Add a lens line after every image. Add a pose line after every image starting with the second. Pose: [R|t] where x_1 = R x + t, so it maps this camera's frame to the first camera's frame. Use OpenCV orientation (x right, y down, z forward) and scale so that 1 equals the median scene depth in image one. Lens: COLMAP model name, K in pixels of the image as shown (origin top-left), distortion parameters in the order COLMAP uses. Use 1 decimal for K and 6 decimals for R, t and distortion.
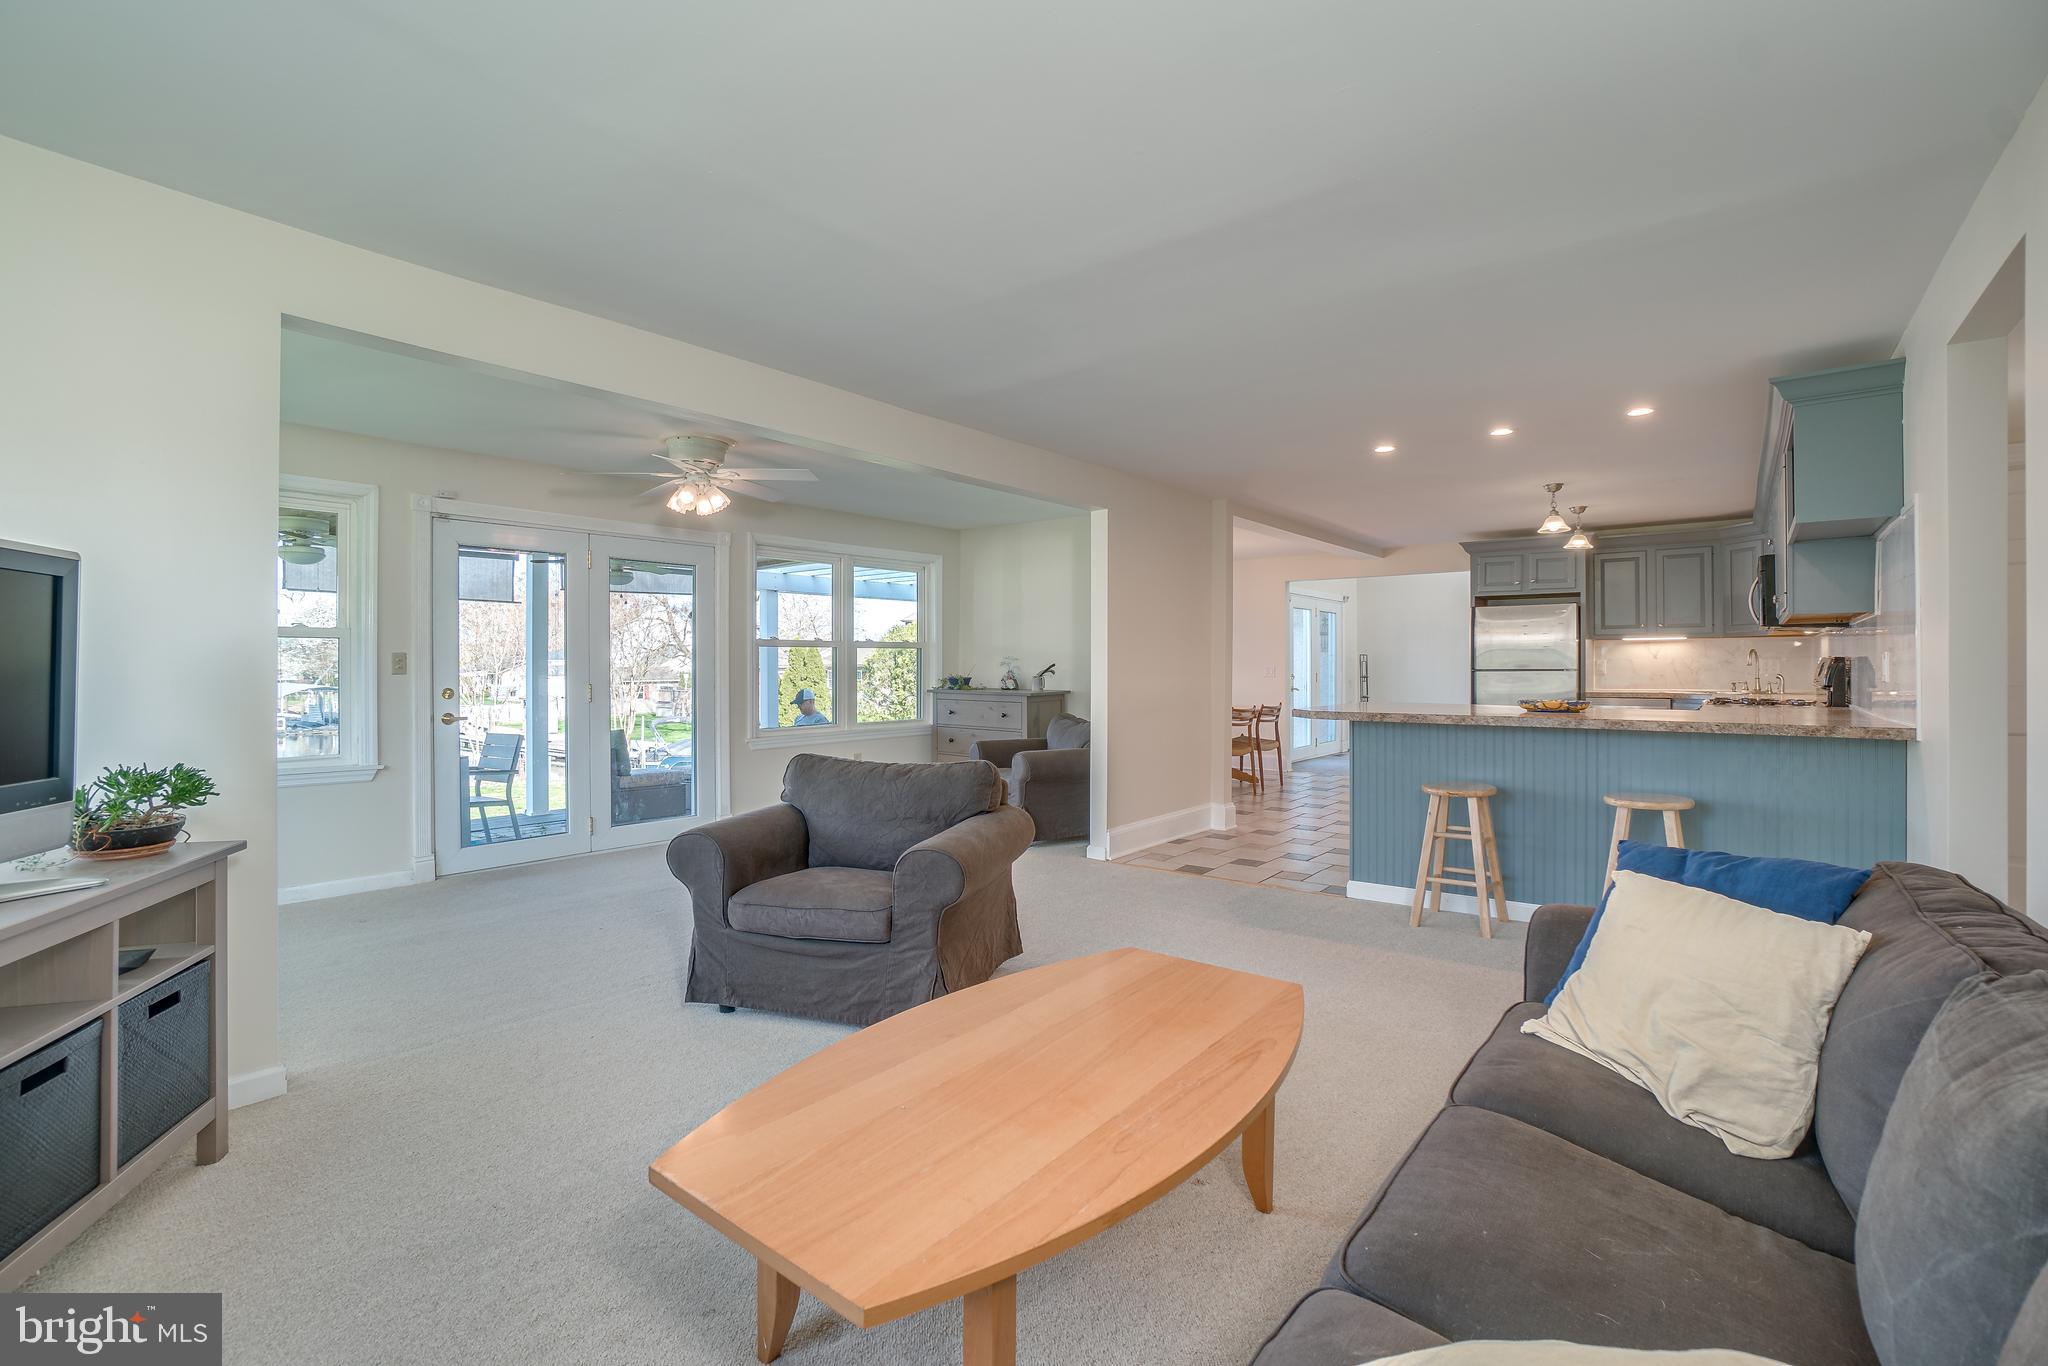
lens RADIAL K [[907.1, 0, 1010.8], [0, 907.1, 669.6], [0, 0, 1]] dist [-0.050636, 0.013657]
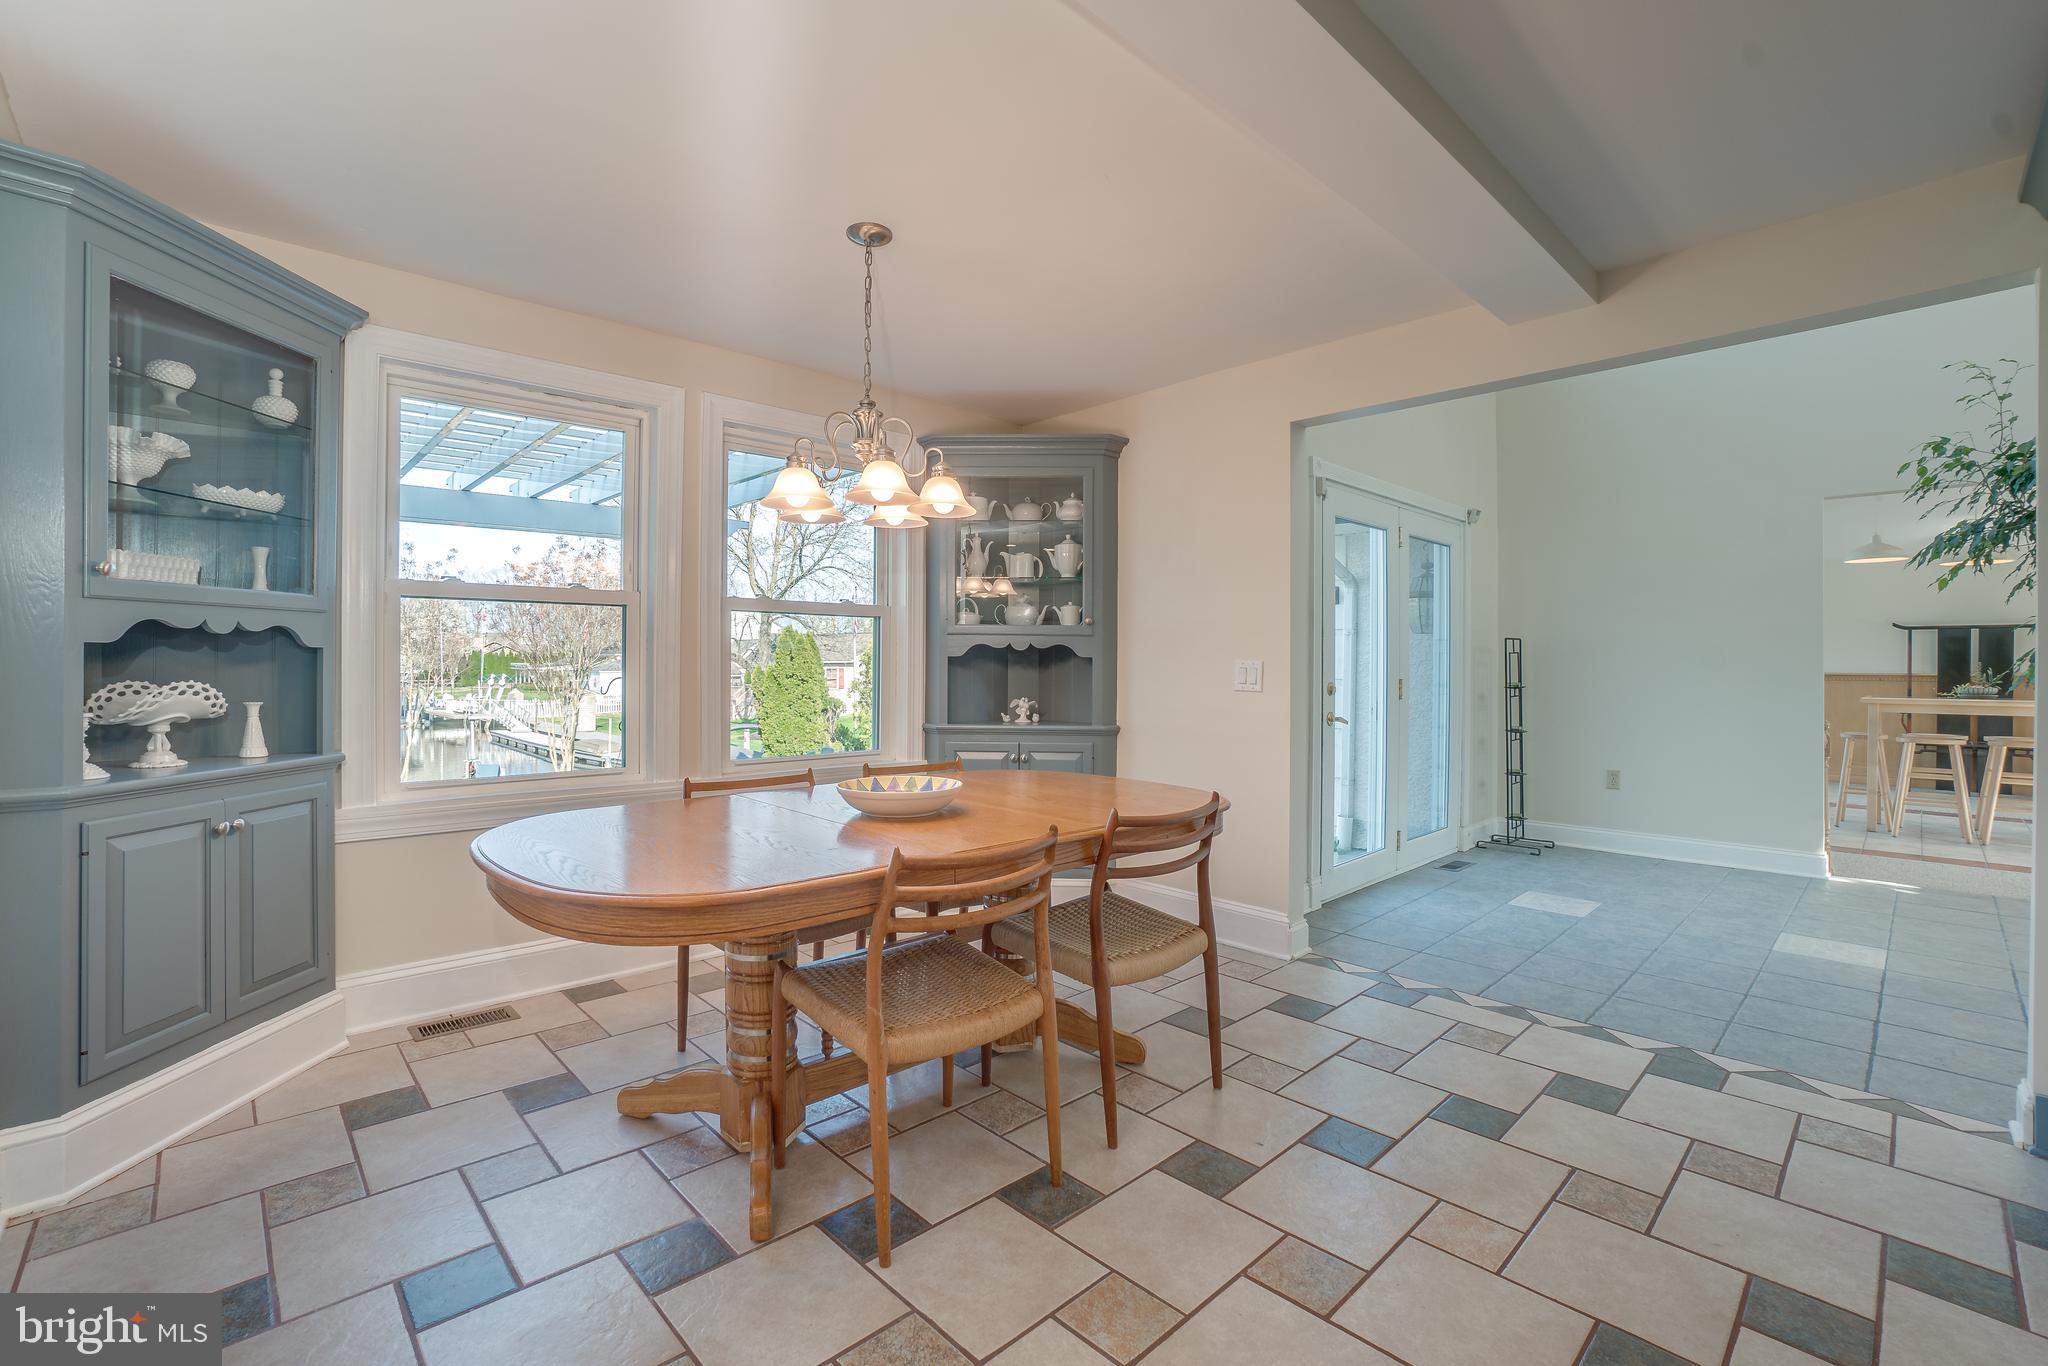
lens RADIAL K [[907.1, 0, 1009.4], [0, 907.1, 673.7], [0, 0, 1]] dist [-0.050636, 0.013657]
pose [[0.992341, 0.006032, -0.123383, 0.196427], [-0.005212, 0.999962, 0.006965, -0.000298], [0.123420, -0.006268, 0.992335, 0.523904]]
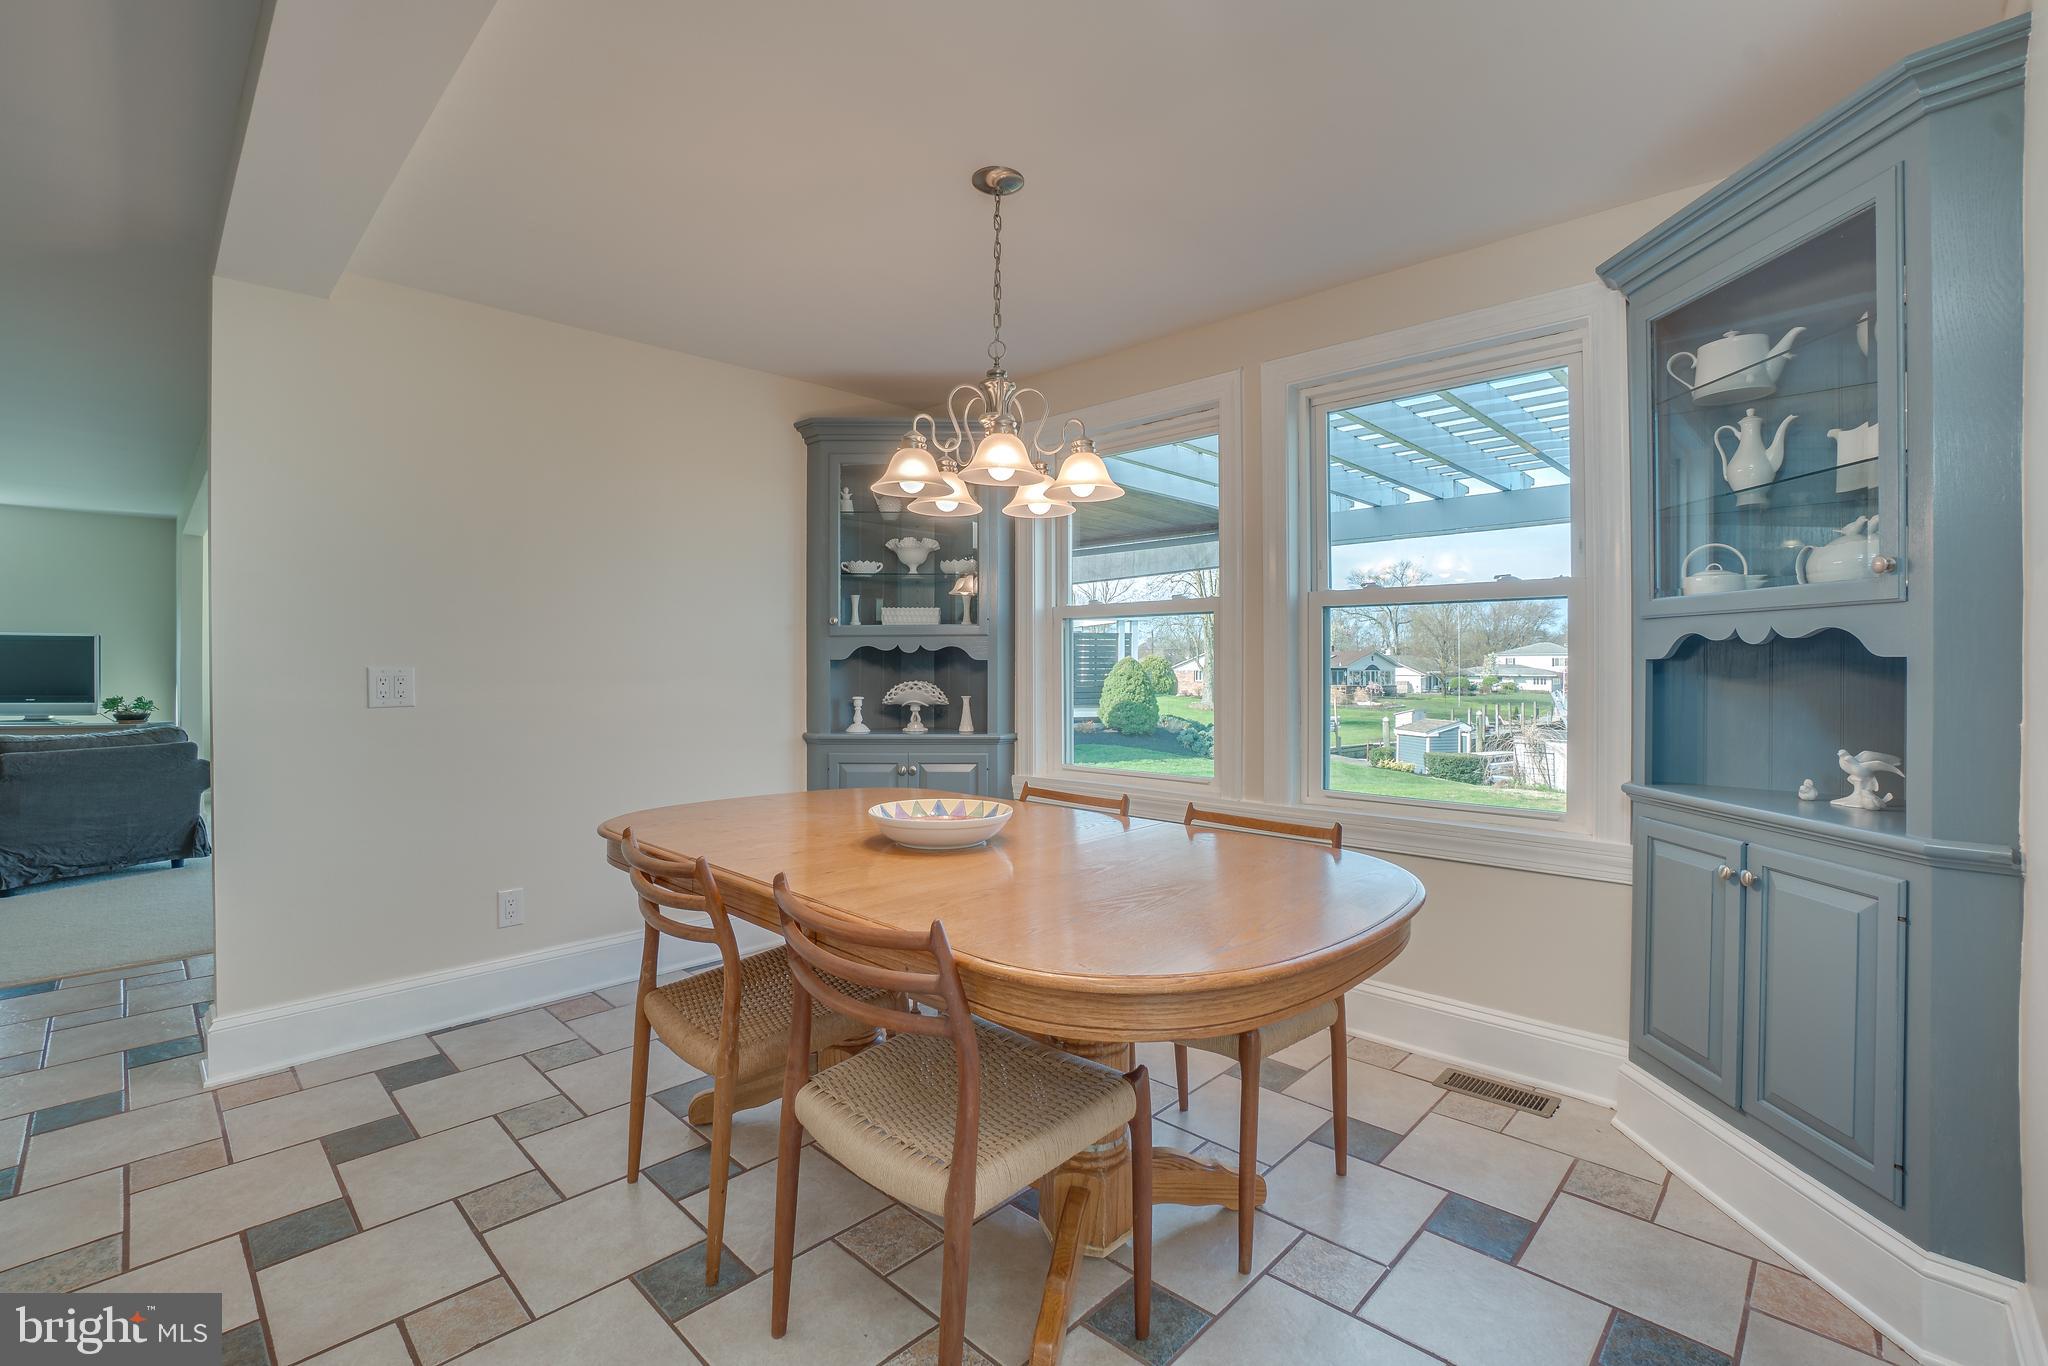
lens RADIAL K [[907.1, 0, 1007.6], [0, 907.1, 670.2], [0, 0, 1]] dist [-0.050636, 0.013657]
pose [[-0.071999, 0.001642, -0.997403, 0.222731], [-0.005241, 0.999984, 0.002025, -0.000532], [0.997391, 0.005373, -0.071990, 0.569900]]
